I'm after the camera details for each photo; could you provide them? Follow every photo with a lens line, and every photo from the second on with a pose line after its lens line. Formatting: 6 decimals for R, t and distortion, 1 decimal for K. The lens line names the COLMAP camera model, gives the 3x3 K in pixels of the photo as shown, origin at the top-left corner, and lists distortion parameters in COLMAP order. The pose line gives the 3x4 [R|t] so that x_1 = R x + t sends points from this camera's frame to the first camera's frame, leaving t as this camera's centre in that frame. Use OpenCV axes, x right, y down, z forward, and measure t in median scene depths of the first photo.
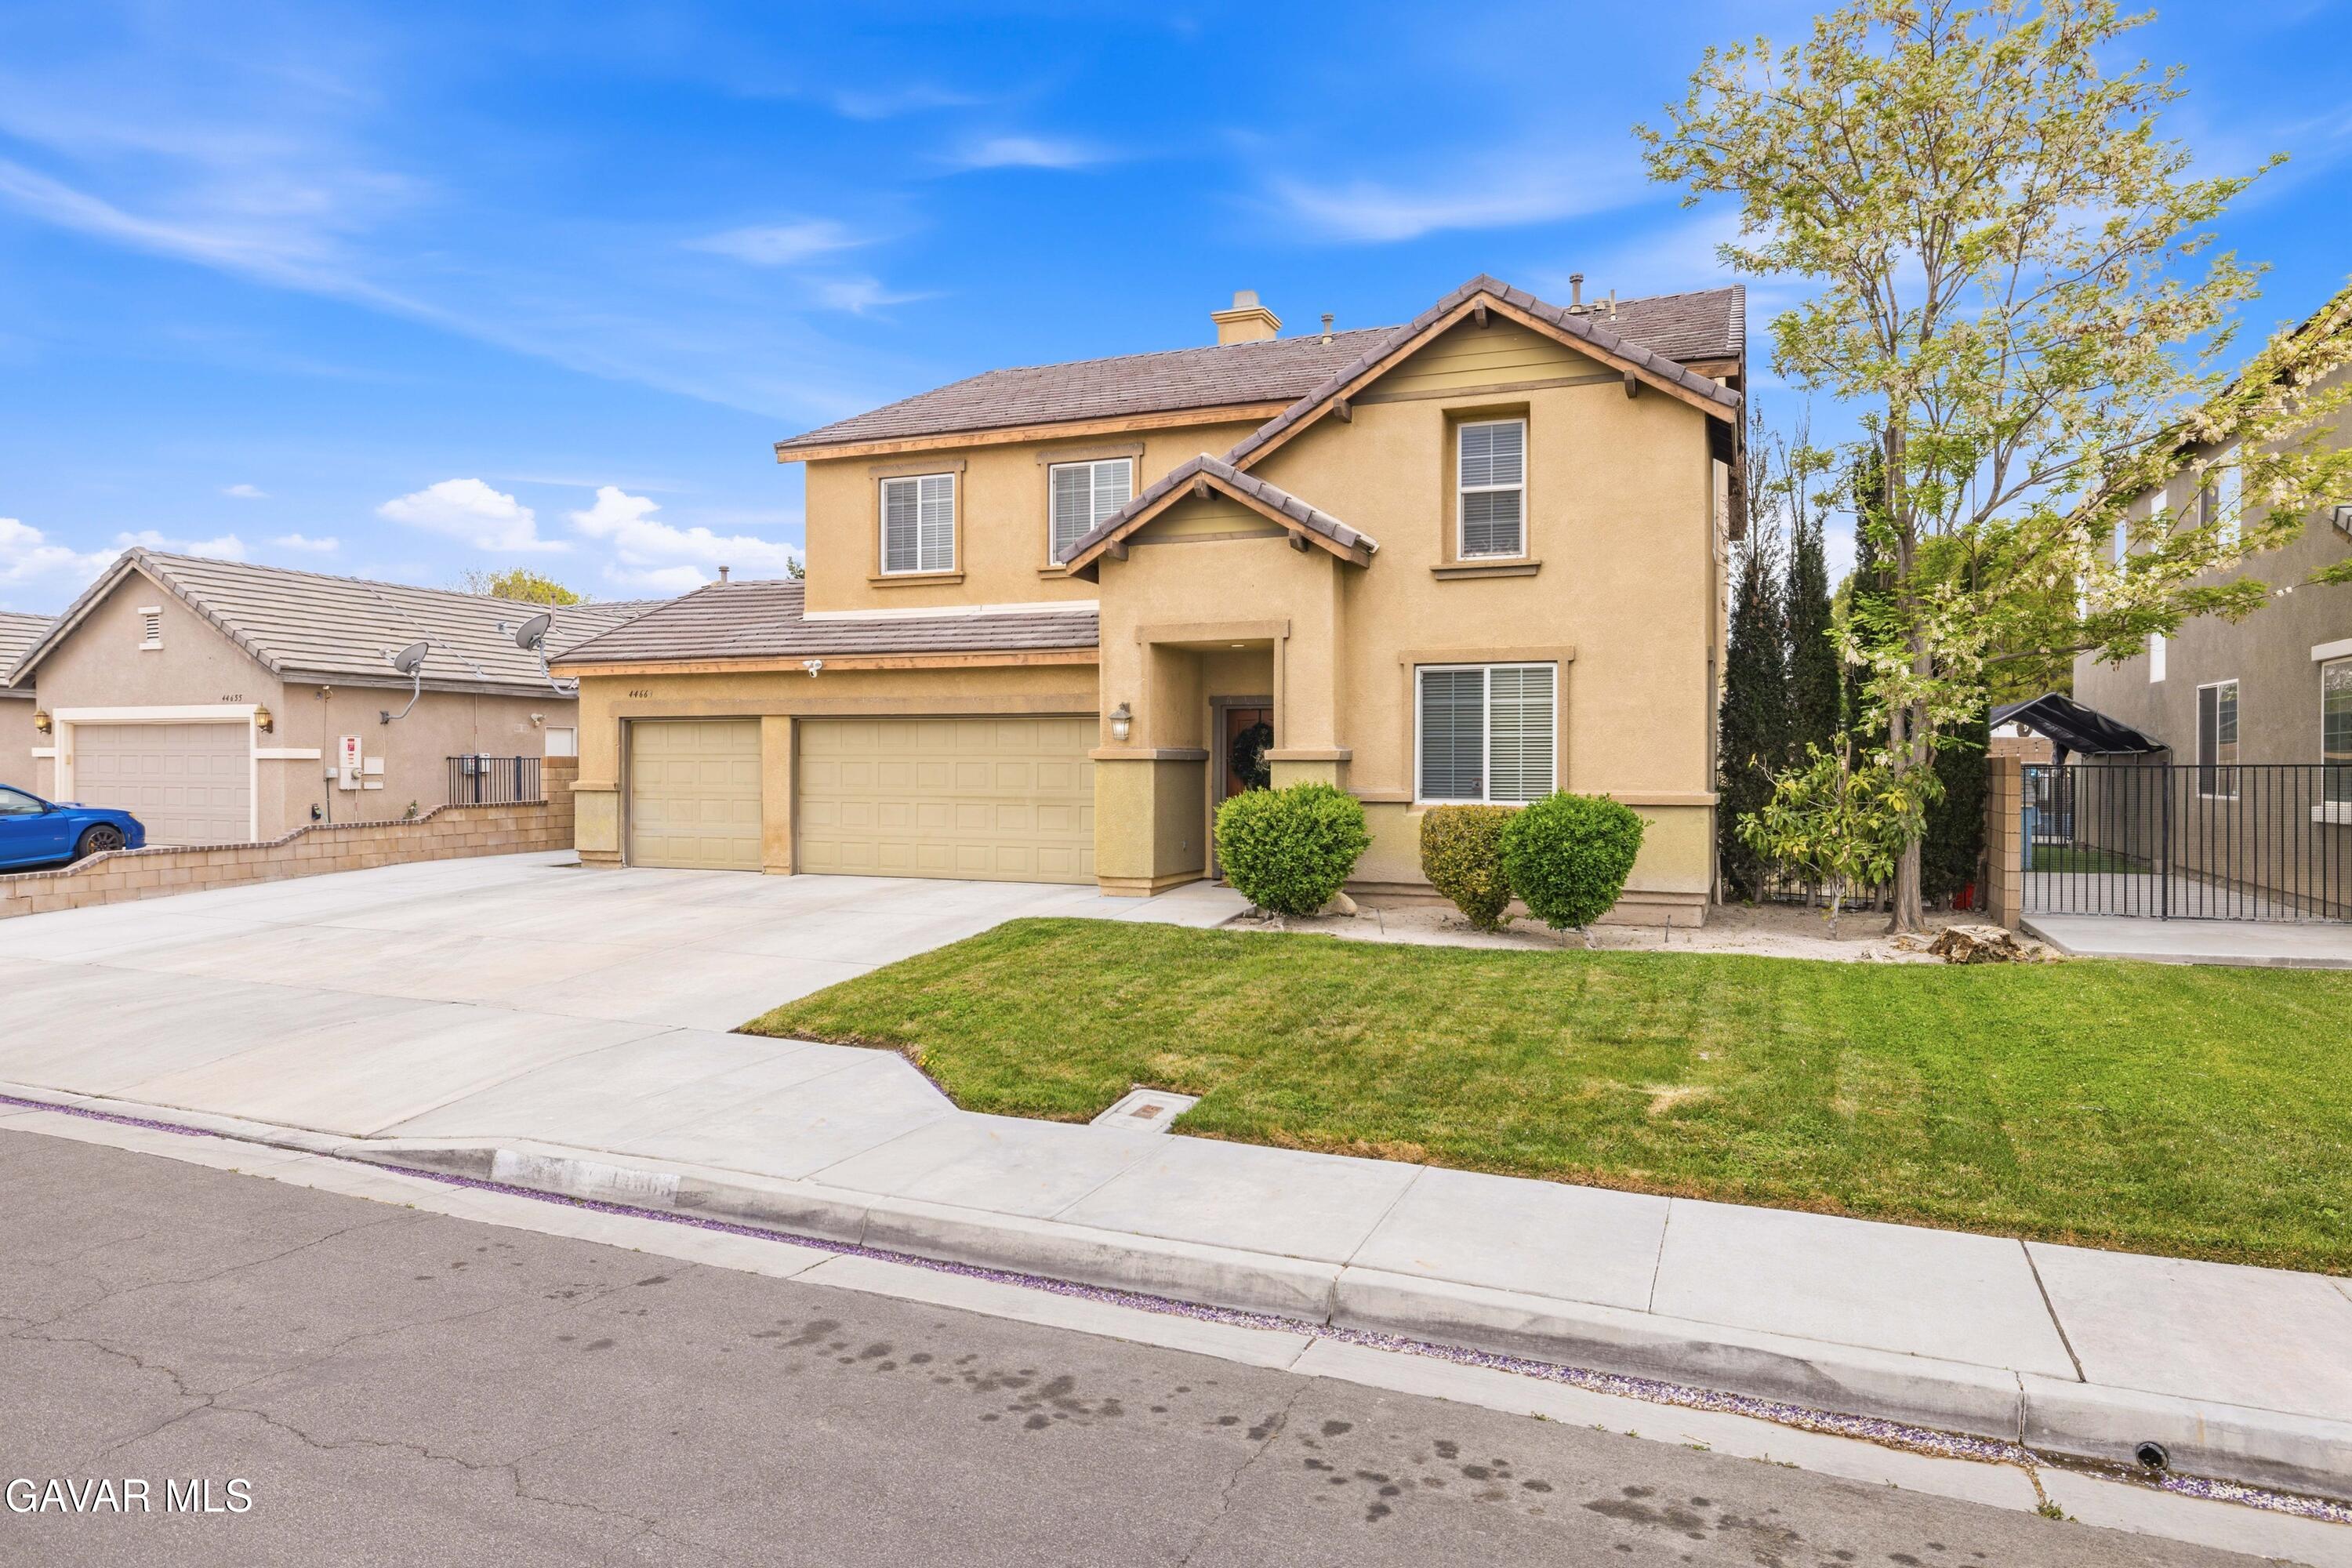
lens RADIAL K [[1479.1, 0, 1149.2], [0, 1479.1, 732.5], [0, 0, 1]] dist [-0.001620, -0.002281]
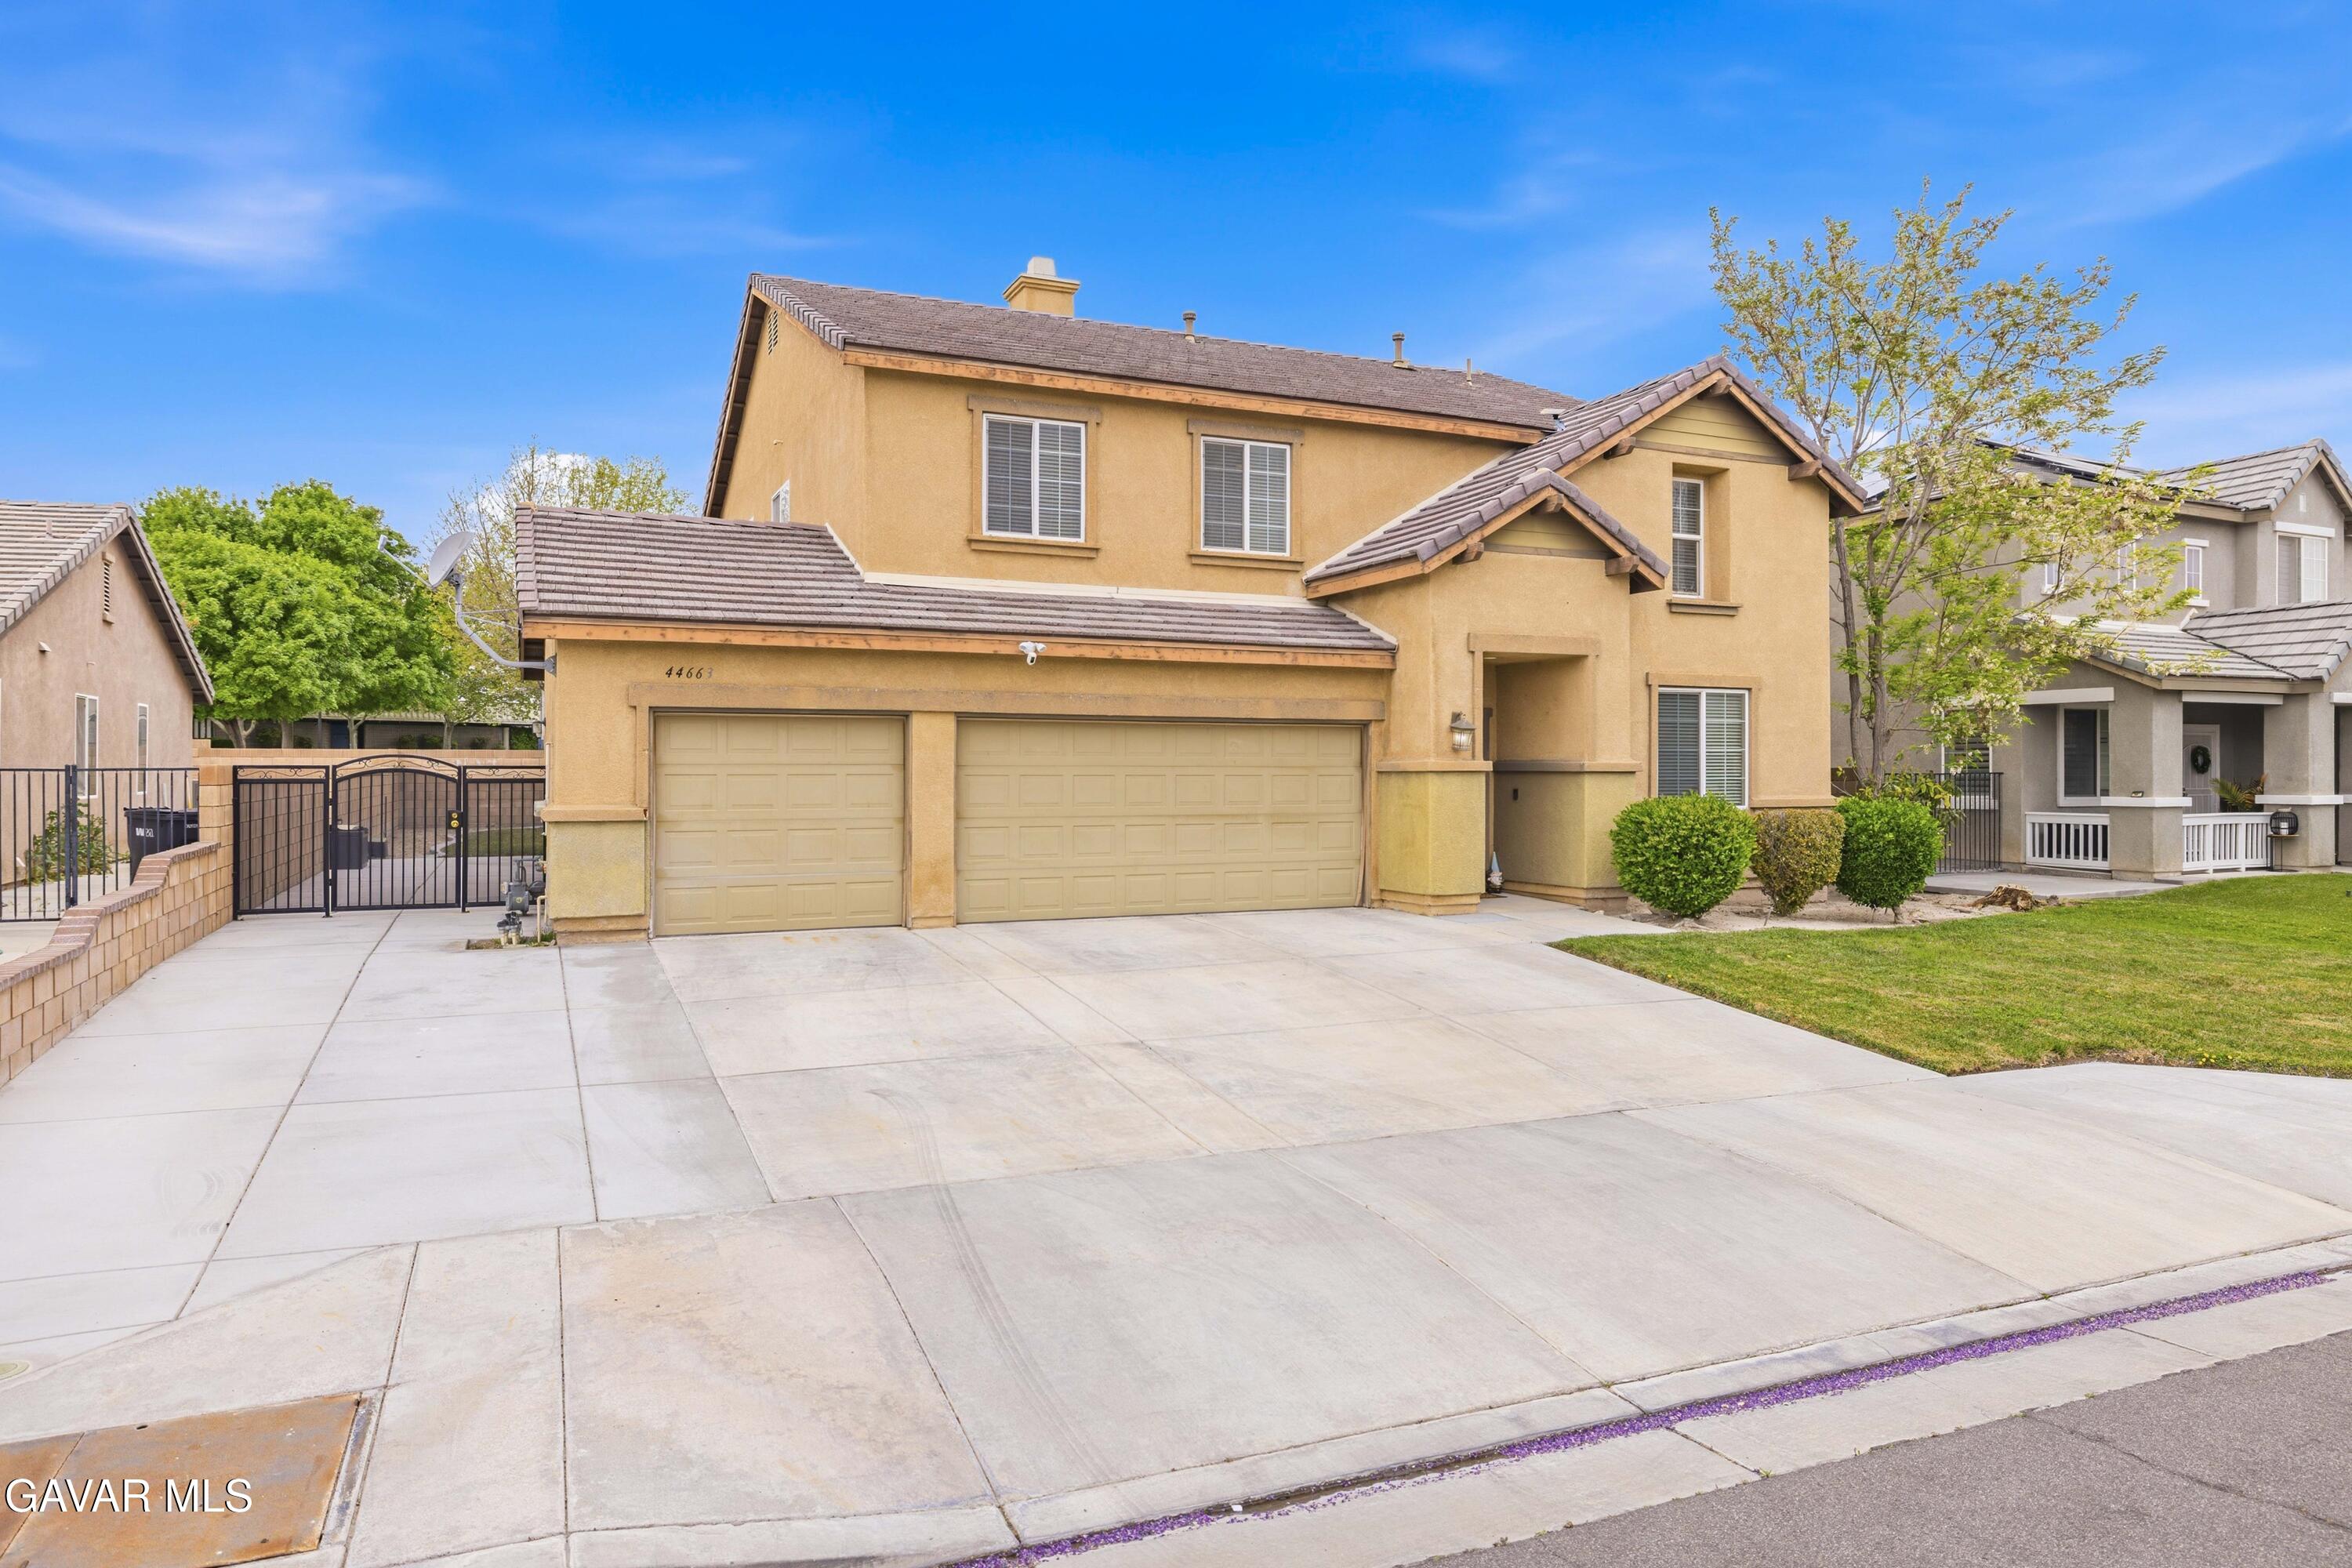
lens RADIAL K [[1479.1, 0, 1184.9], [0, 1479.1, 728.6], [0, 0, 1]] dist [-0.001620, -0.002281]
pose [[0.673946, 0.017603, 0.738571, -0.844380], [-0.014960, 0.999836, -0.010180, 0.002883], [-0.738629, -0.004188, 0.674099, 0.484239]]
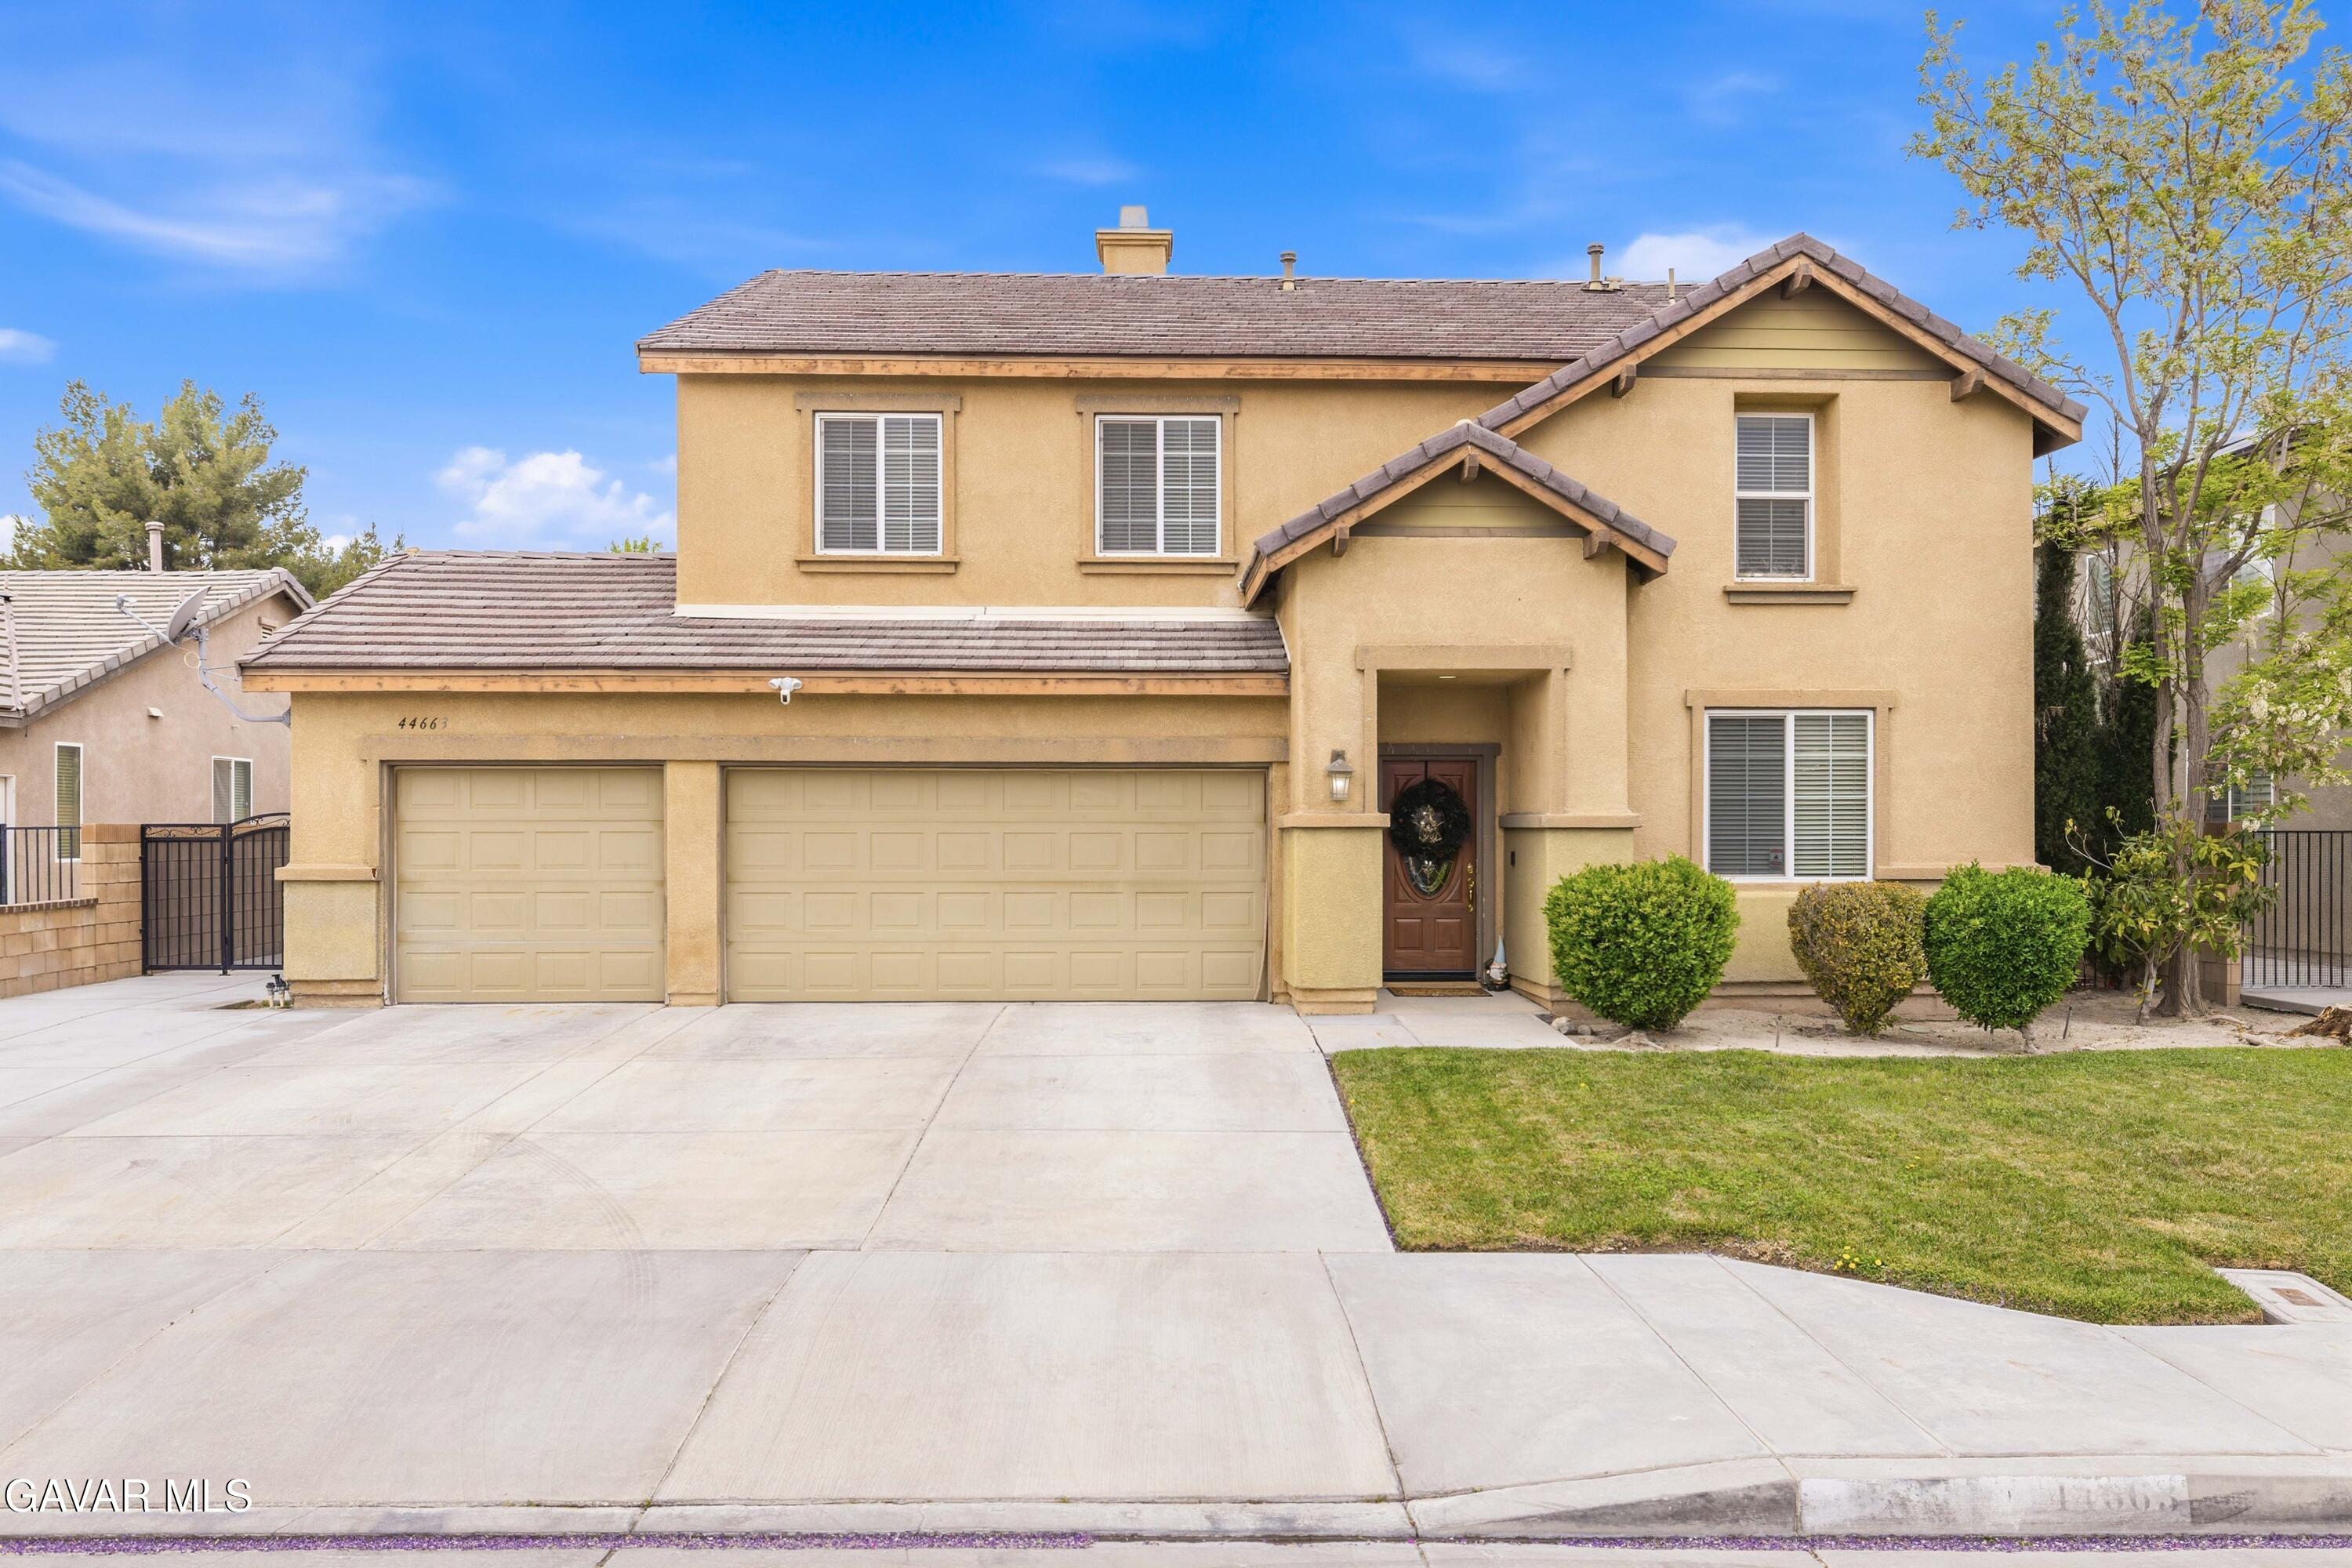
lens RADIAL K [[1843.0, 0, 1206.5], [0, 1843.0, 793.7], [0, 0, 1]] dist [-0.000585, -0.007166]
pose [[0.904252, 0.005467, 0.426964, -0.465705], [-0.005941, 0.999982, -0.000221, 0.002118], [-0.426957, -0.002337, 0.904269, 0.202358]]
